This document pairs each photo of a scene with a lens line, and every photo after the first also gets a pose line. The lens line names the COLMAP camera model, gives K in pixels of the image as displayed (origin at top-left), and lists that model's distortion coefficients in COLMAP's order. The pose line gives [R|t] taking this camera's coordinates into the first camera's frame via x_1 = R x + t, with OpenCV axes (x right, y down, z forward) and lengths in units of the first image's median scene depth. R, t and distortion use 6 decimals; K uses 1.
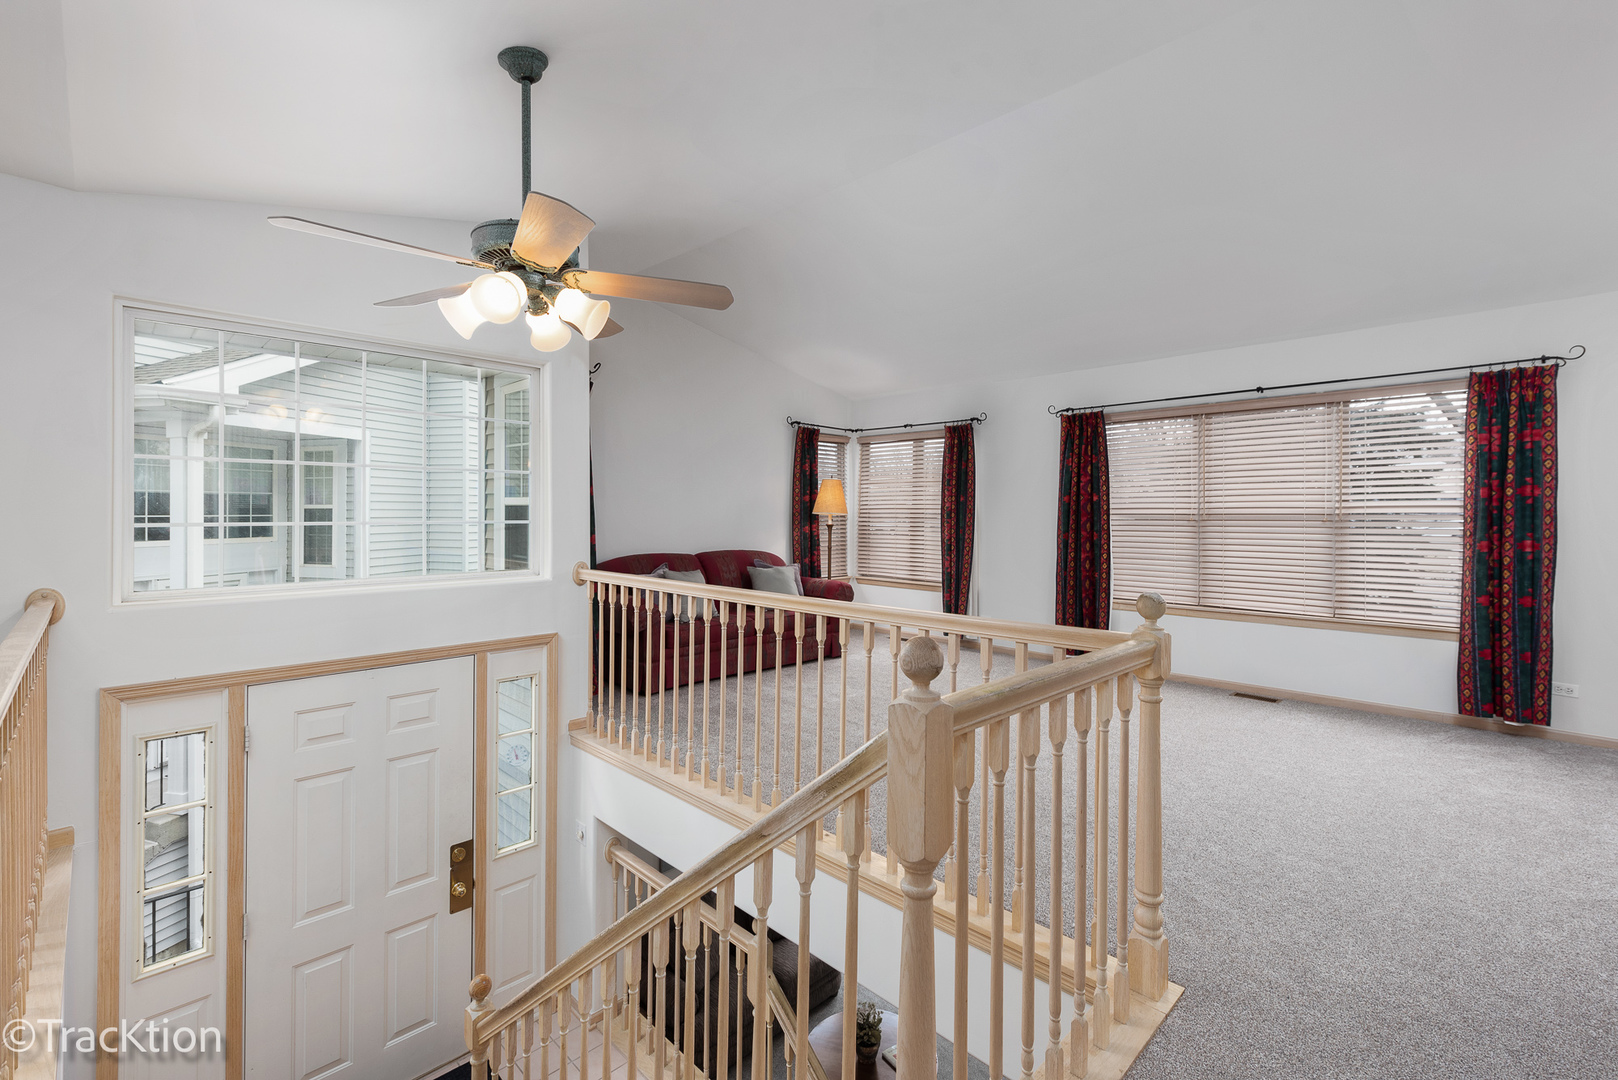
lens RADIAL K [[704.3, 0, 807.0], [0, 704.3, 522.6], [0, 0, 1]] dist [0.004086, -0.000601]
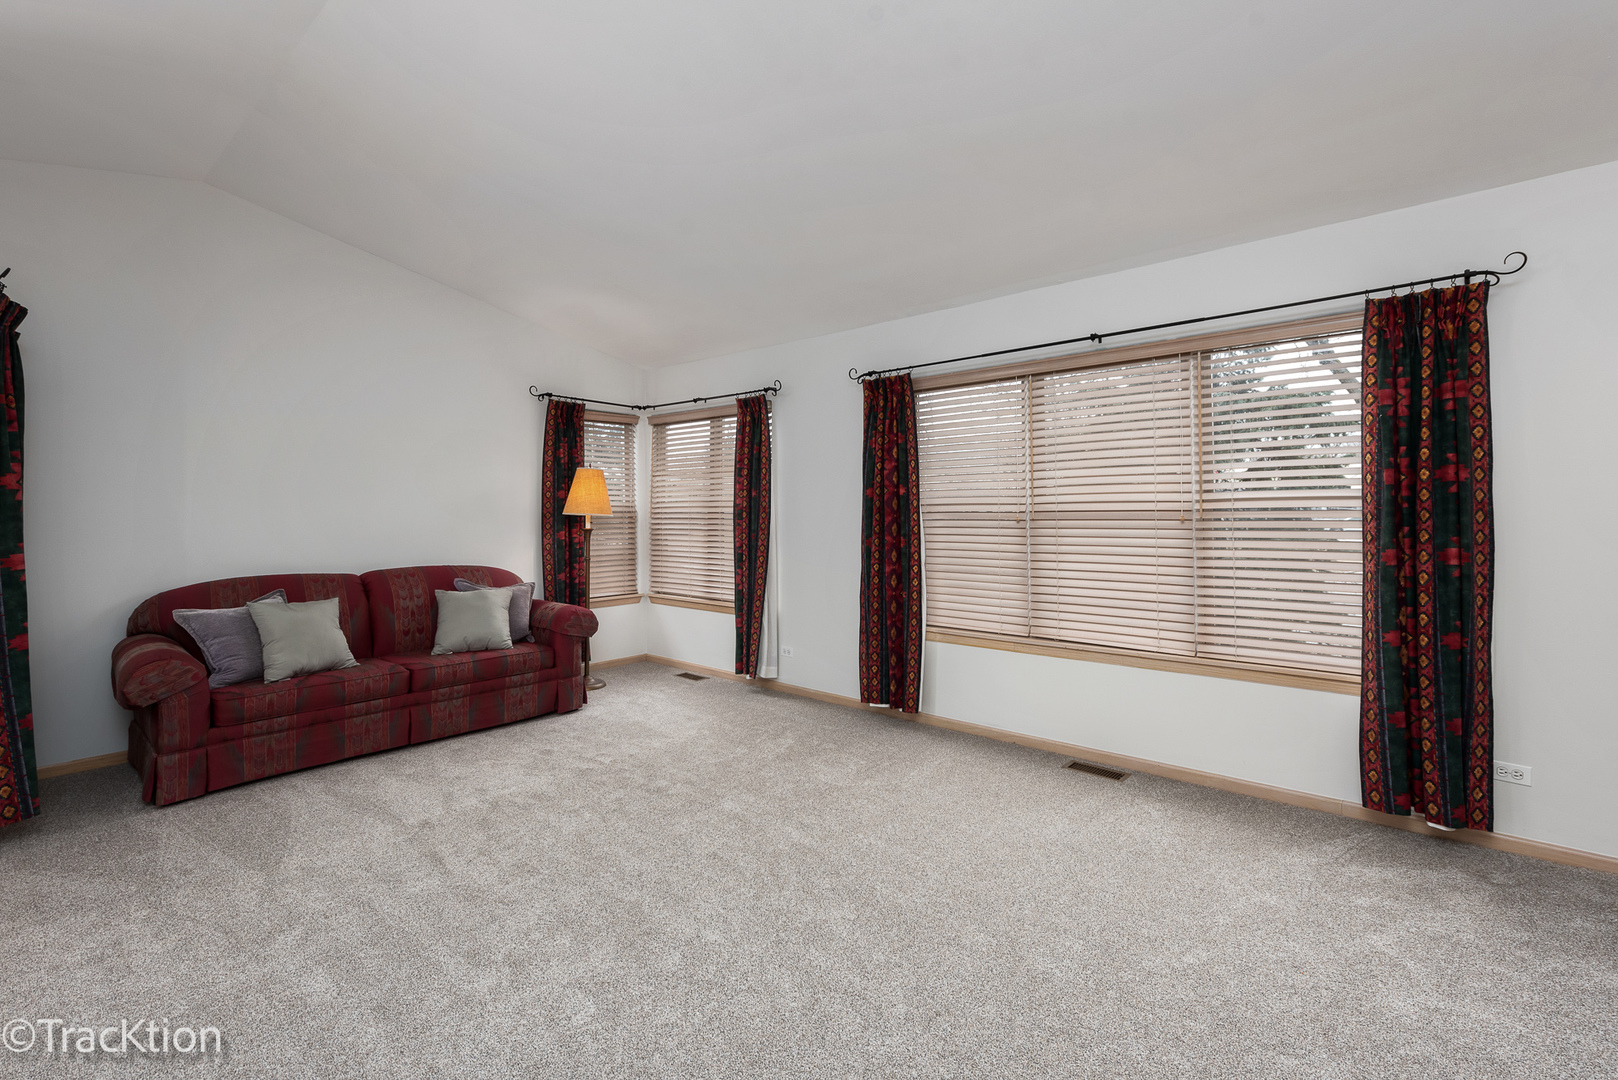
lens RADIAL K [[704.3, 0, 815.0], [0, 704.3, 507.1], [0, 0, 1]] dist [0.004086, -0.000601]
pose [[0.997307, -0.008127, 0.072888, 0.313008], [0.009562, 0.999767, -0.019359, -0.004959], [-0.072713, 0.020004, 0.997152, 0.318583]]
